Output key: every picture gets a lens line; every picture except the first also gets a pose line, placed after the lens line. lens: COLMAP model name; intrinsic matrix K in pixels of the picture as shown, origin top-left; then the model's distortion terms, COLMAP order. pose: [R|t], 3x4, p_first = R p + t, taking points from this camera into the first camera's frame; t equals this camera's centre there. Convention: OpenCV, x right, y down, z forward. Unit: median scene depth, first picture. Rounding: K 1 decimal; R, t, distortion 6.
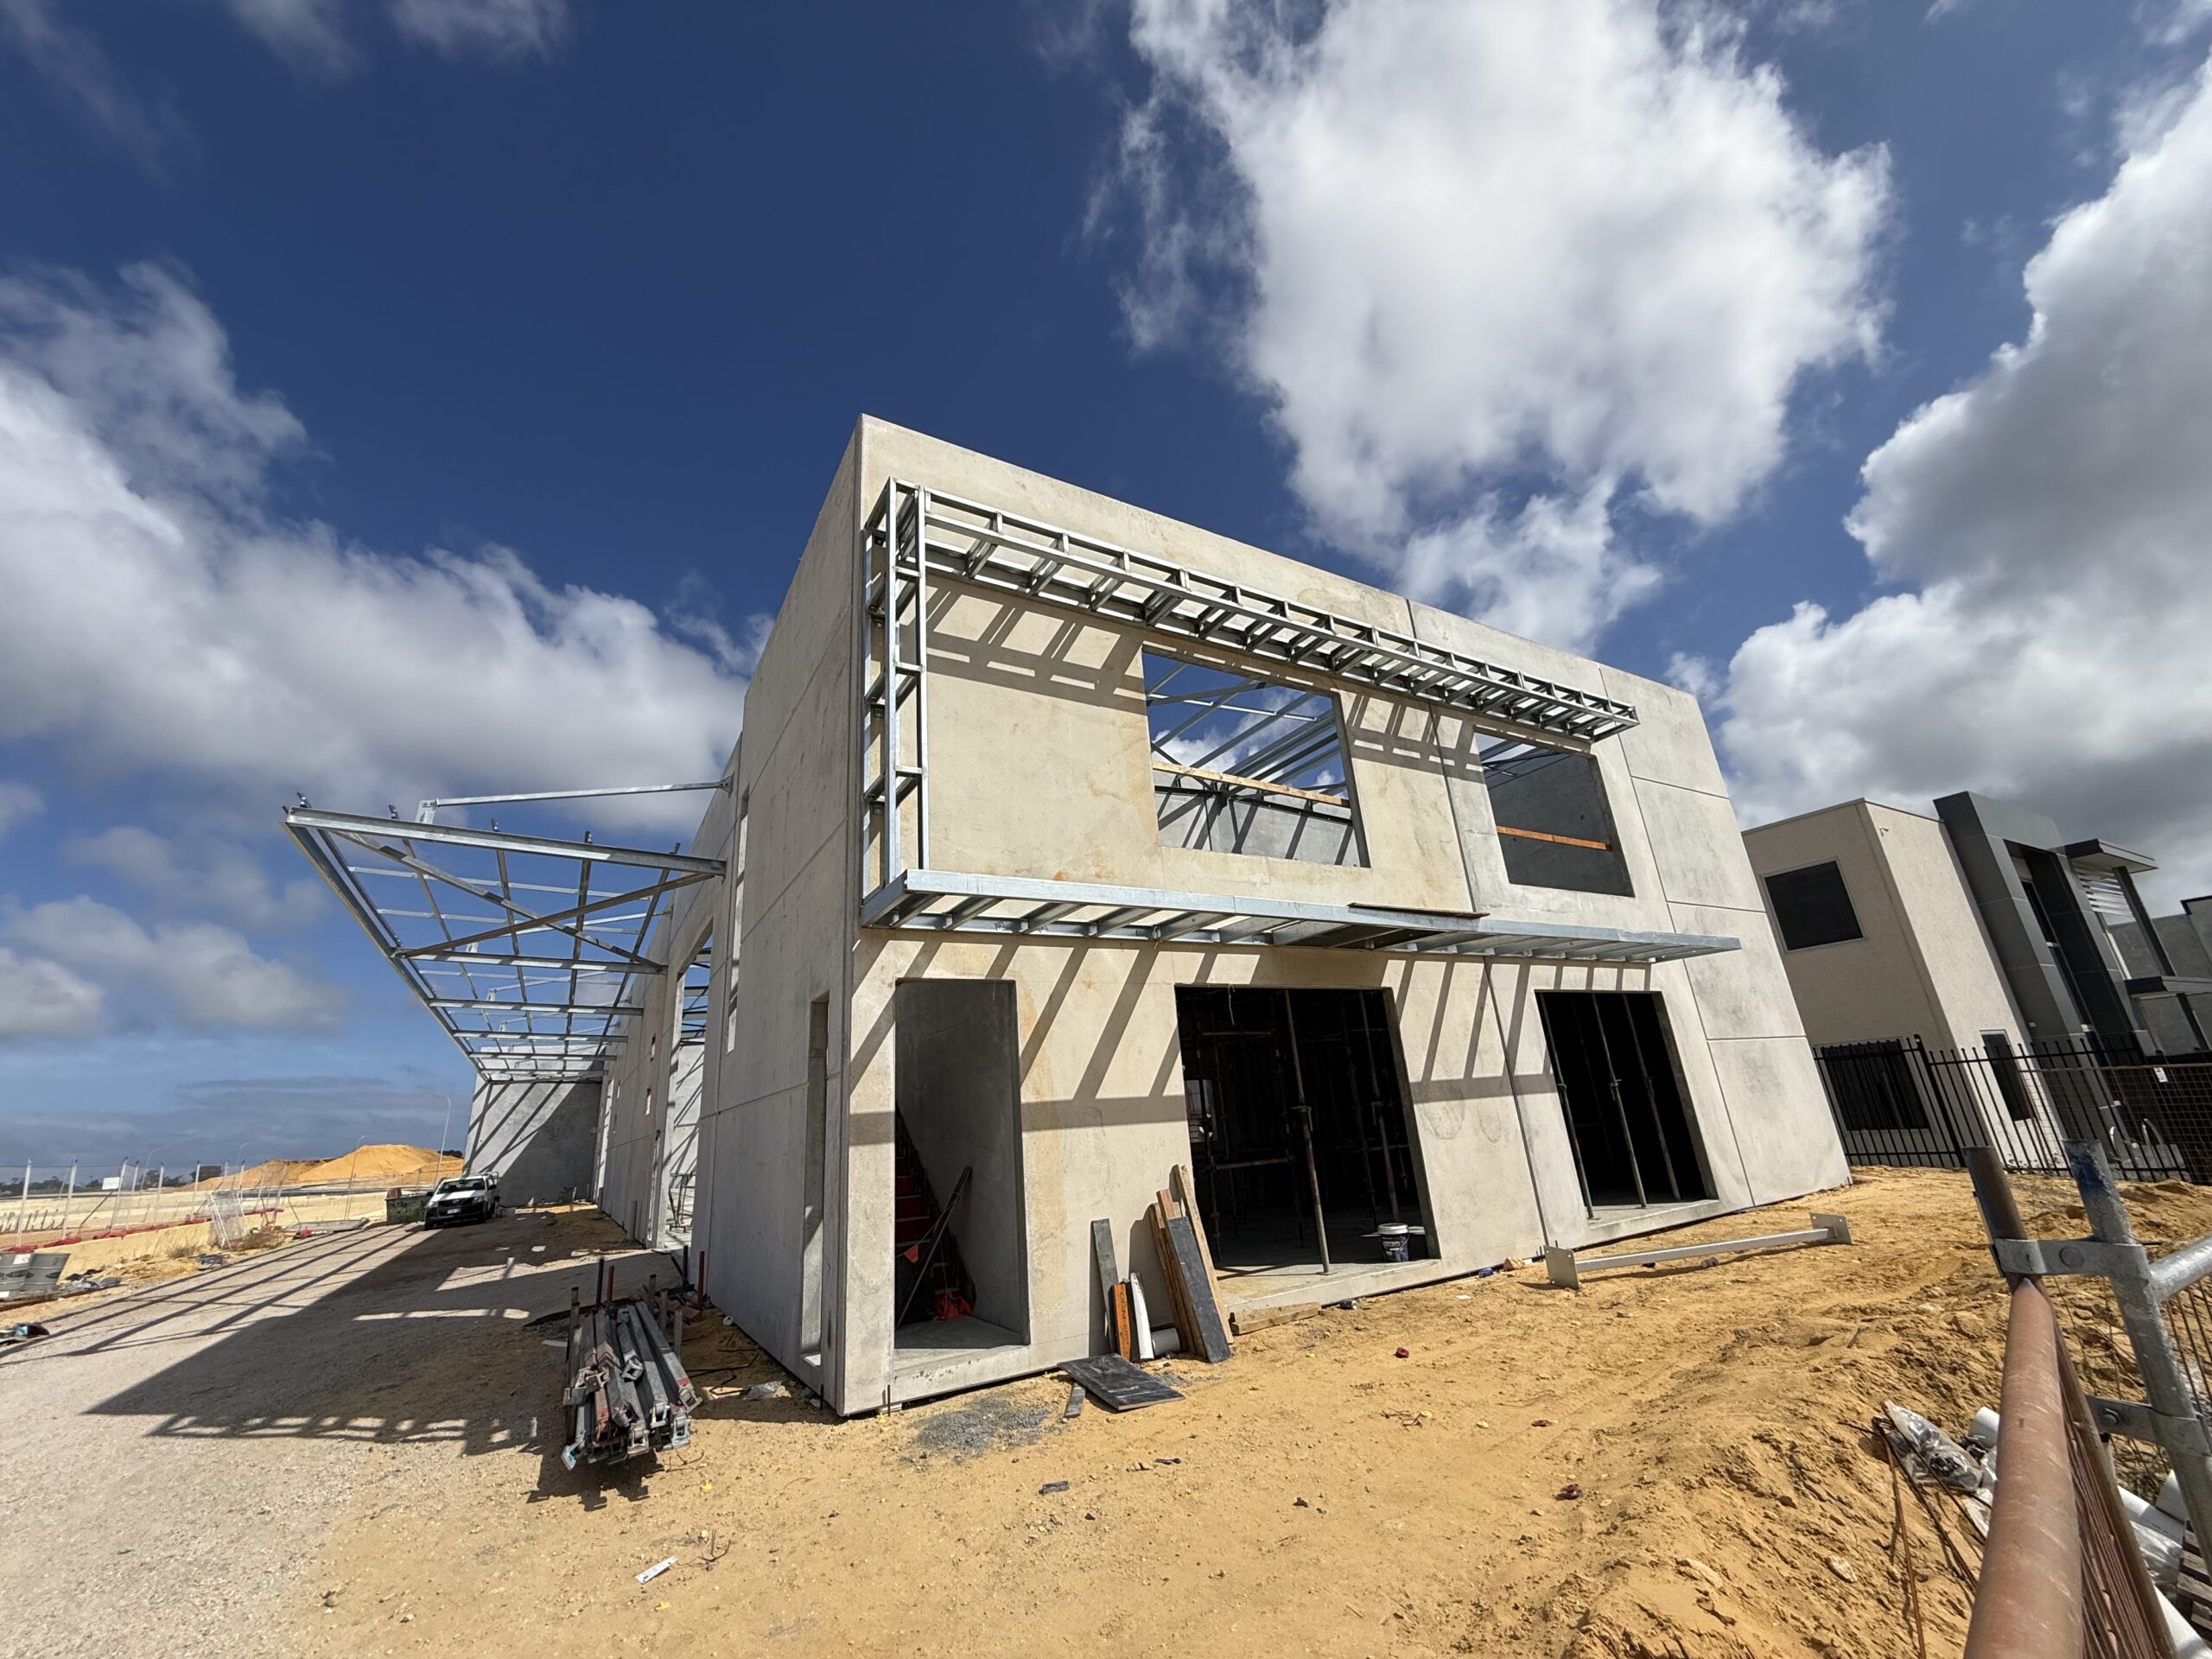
lens RADIAL K [[881.1, 0, 1100.2], [0, 881.1, 831.3], [0, 0, 1]] dist [0.000408, -0.000169]
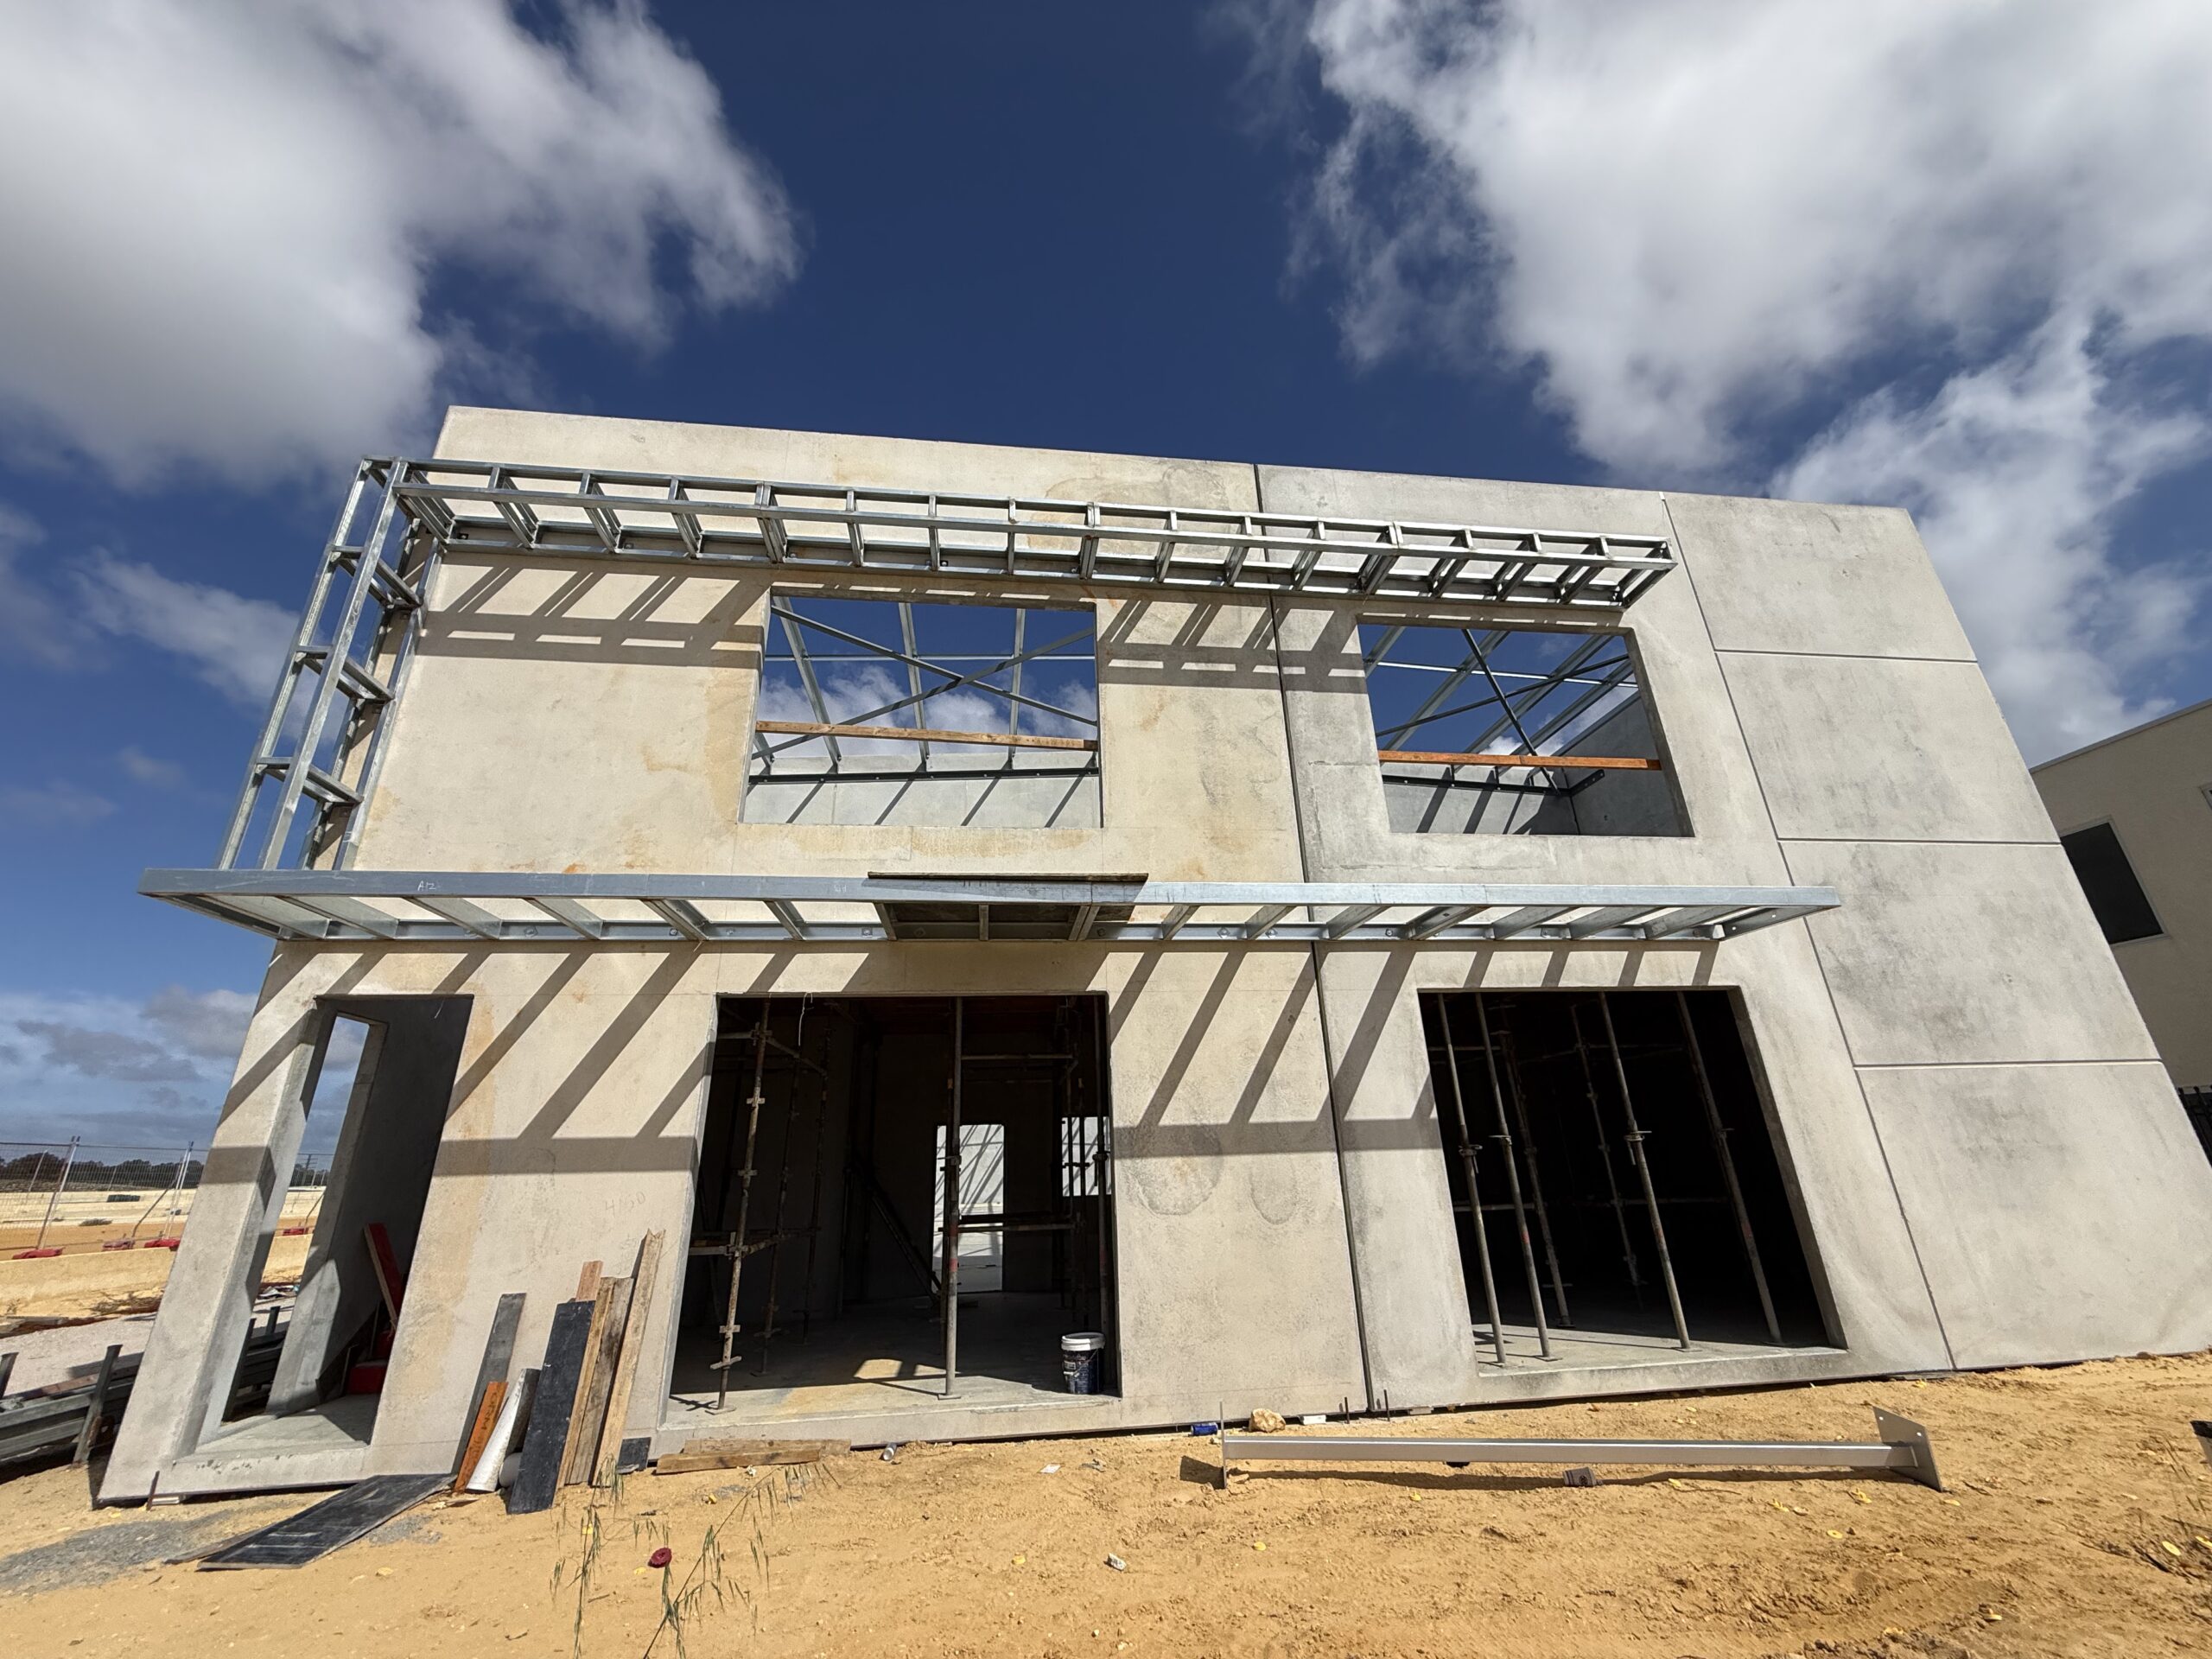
lens RADIAL K [[866.1, 0, 1099.7], [0, 866.1, 822.9], [0, 0, 1]] dist [0.001526, -0.000061]
pose [[0.917052, -0.098816, -0.386330, 0.553194], [0.089072, 0.995093, -0.043092, 0.065322], [0.388692, 0.005106, 0.921353, 0.320127]]
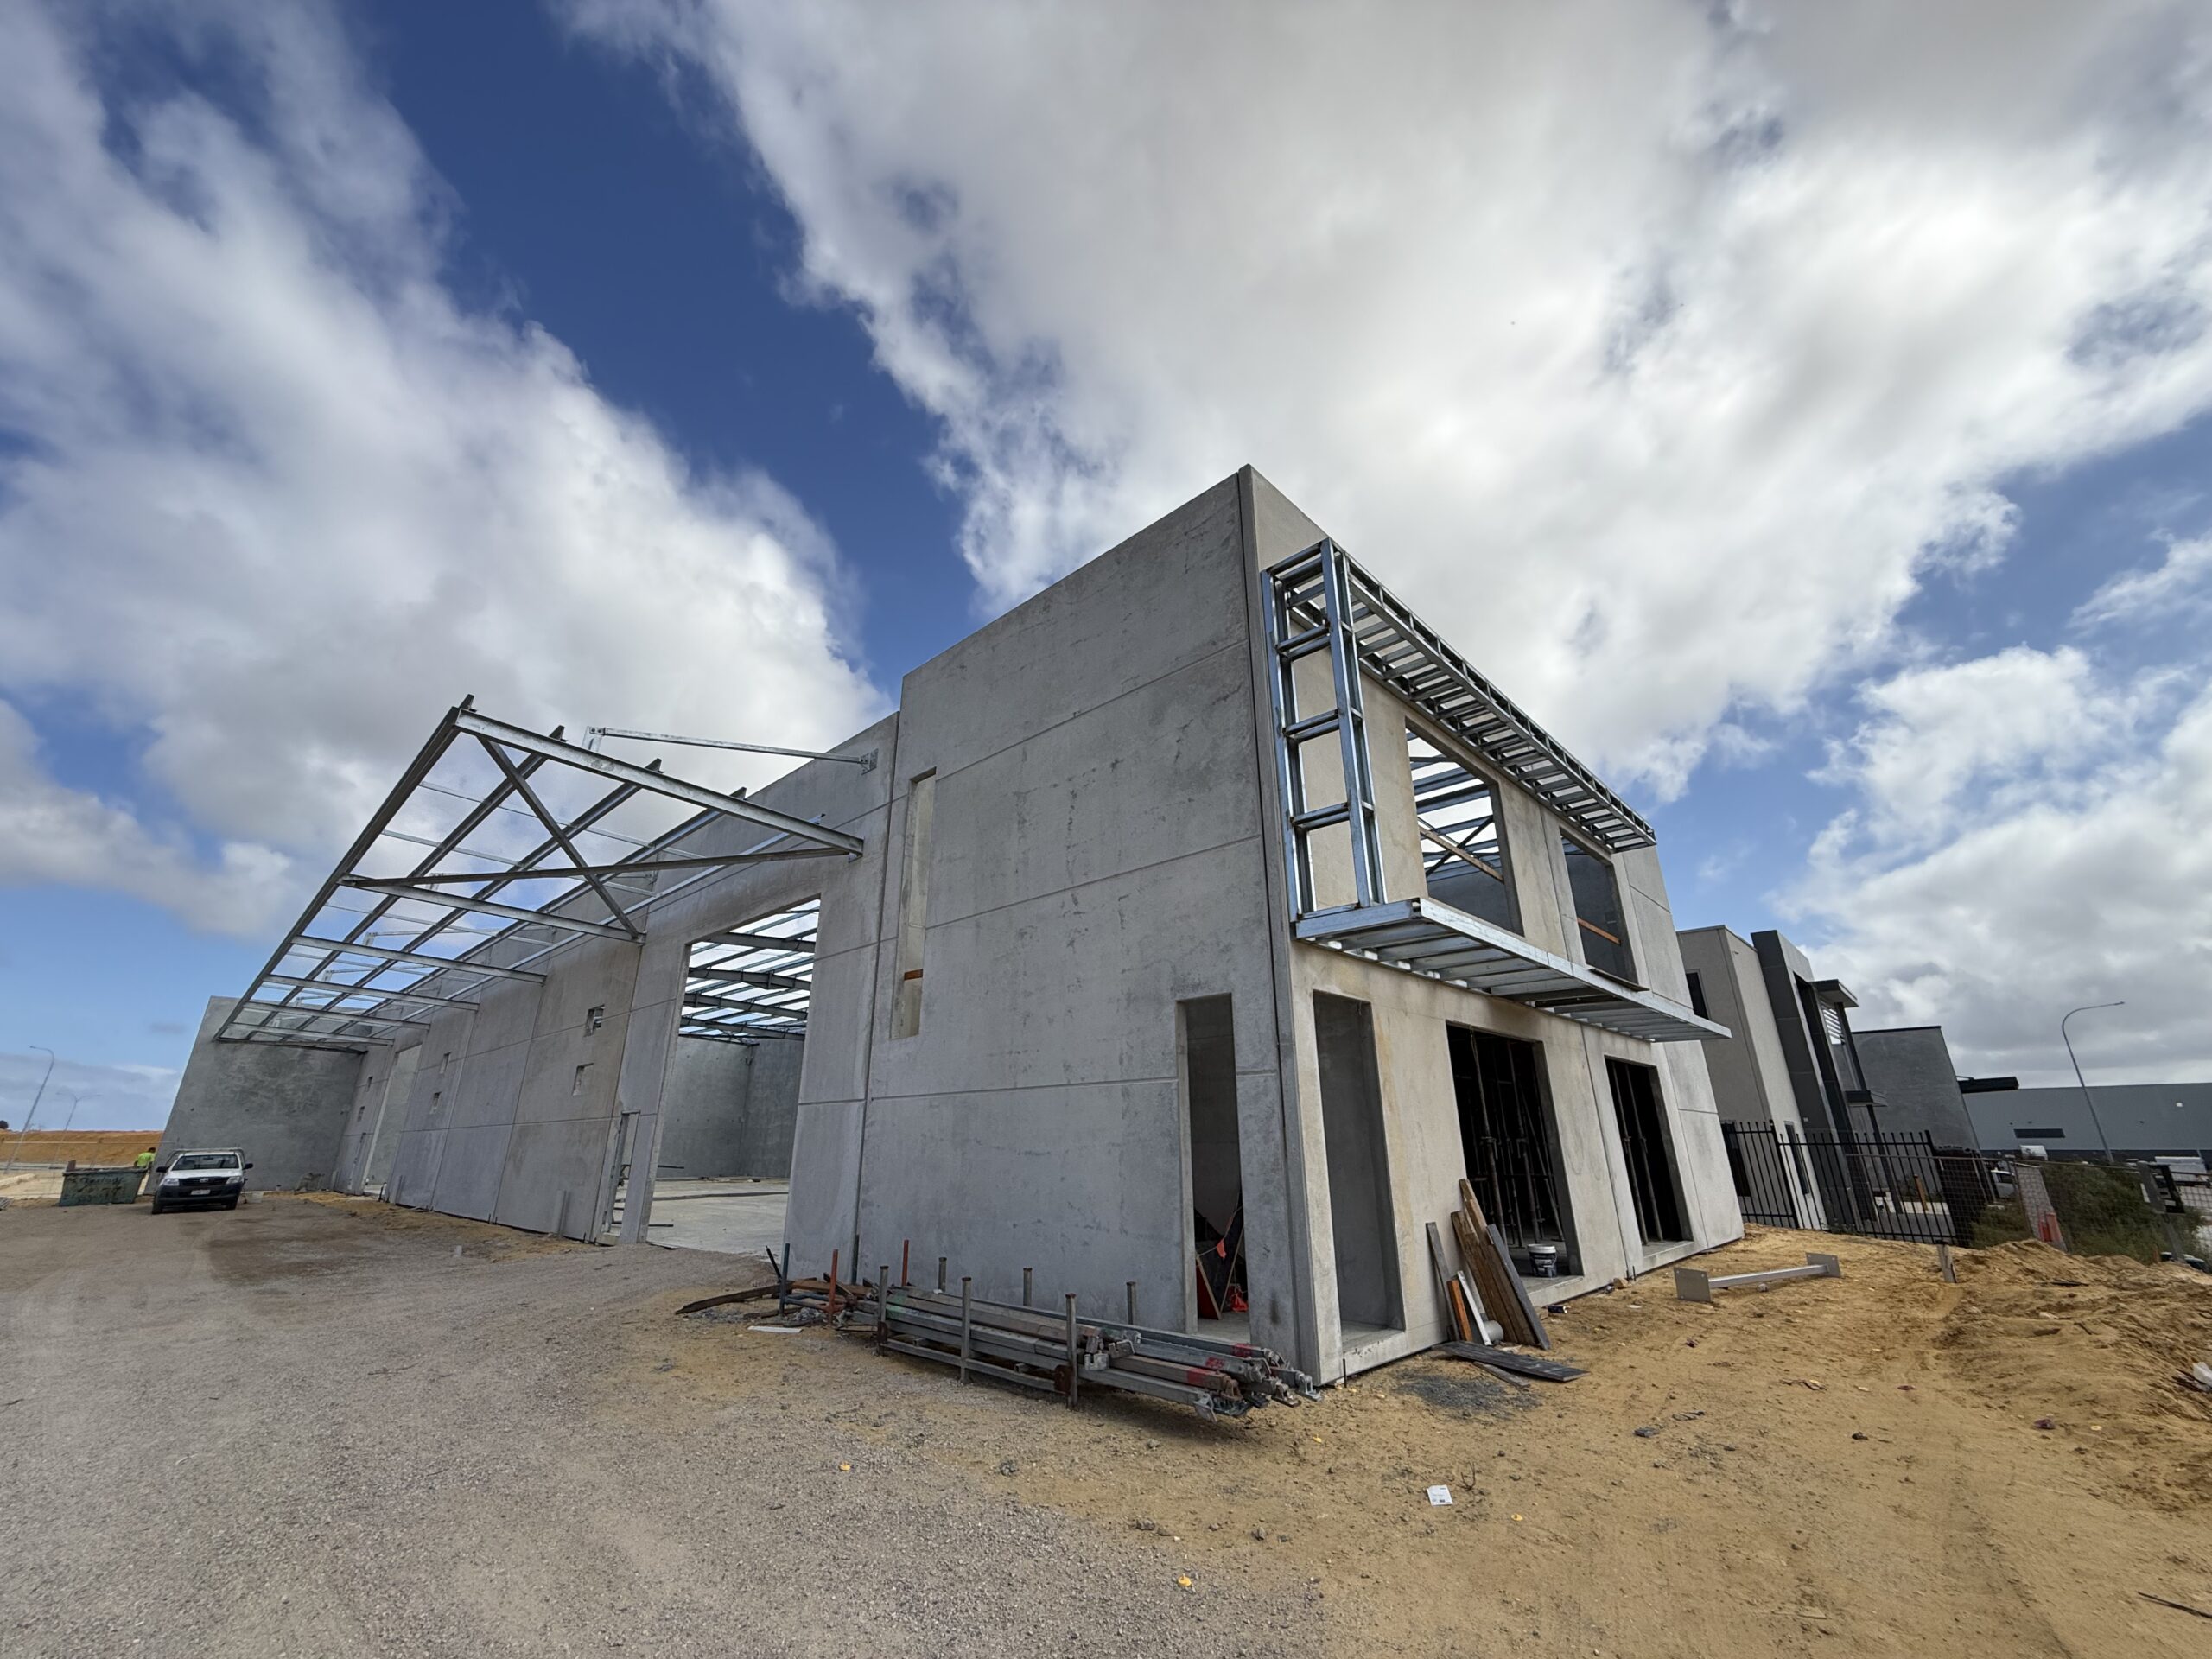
lens RADIAL K [[881.1, 0, 1100.2], [0, 881.1, 831.3], [0, 0, 1]] dist [0.000408, -0.000169]
pose [[0.961264, 0.155548, 0.227544, -0.495081], [-0.147861, 0.987715, -0.050558, 0.043228], [-0.232613, 0.014954, 0.972455, -0.005742]]
